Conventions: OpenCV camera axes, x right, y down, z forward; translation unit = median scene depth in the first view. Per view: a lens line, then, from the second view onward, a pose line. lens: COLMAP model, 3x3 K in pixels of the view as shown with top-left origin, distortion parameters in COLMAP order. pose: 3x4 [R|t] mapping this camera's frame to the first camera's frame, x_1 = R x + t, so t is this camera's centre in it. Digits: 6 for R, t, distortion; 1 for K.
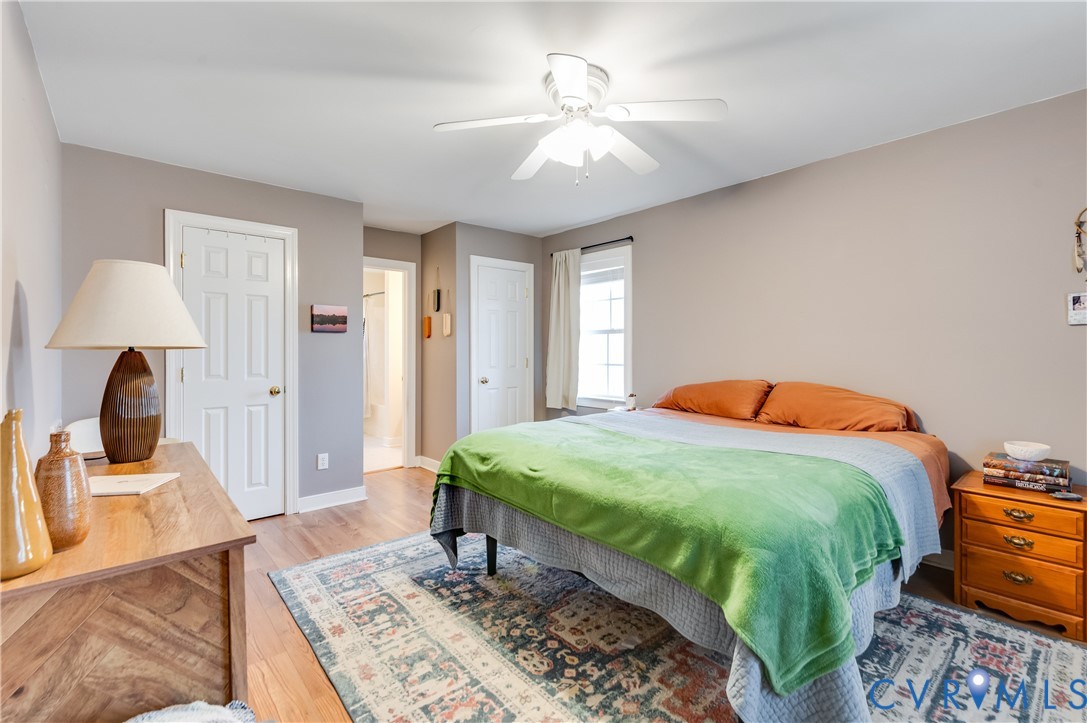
lens RADIAL K [[476.5, 0, 525.2], [0, 476.5, 353.1], [0, 0, 1]] dist [-0.000180, -0.000091]
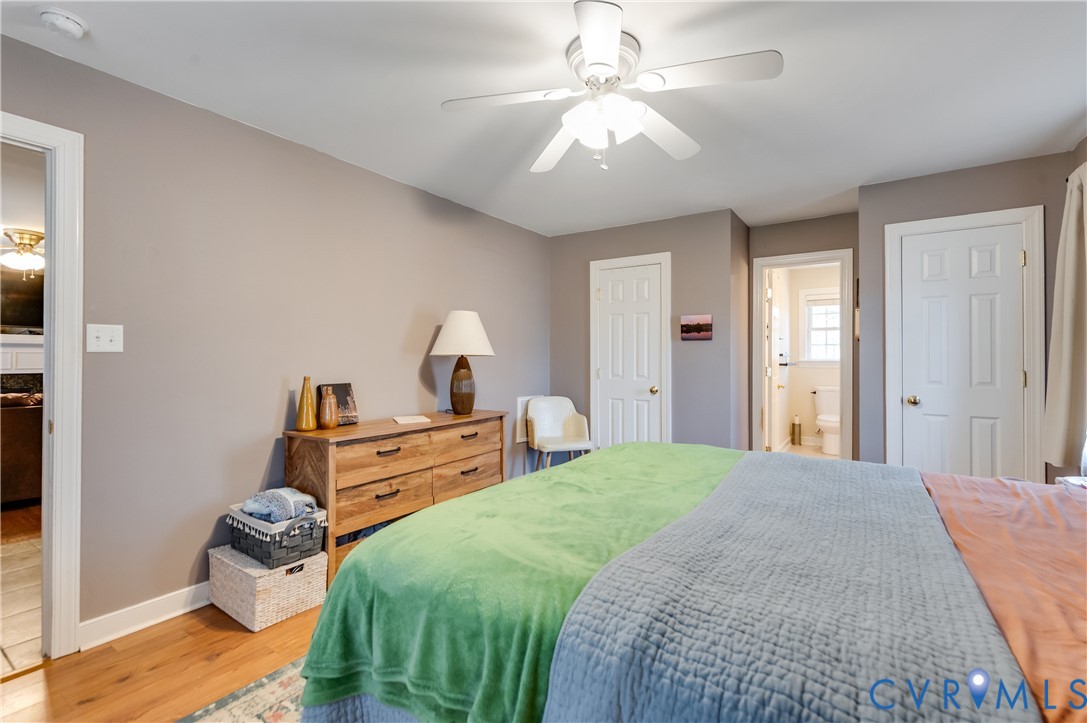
lens RADIAL K [[478.5, 0, 550.7], [0, 478.5, 353.7], [0, 0, 1]] dist [-0.001297, -0.000413]
pose [[0.288760, -0.003203, -0.957396, 0.655873], [-0.005748, 0.999971, -0.005080, -0.006470], [0.957384, 0.006970, 0.288733, 0.462897]]
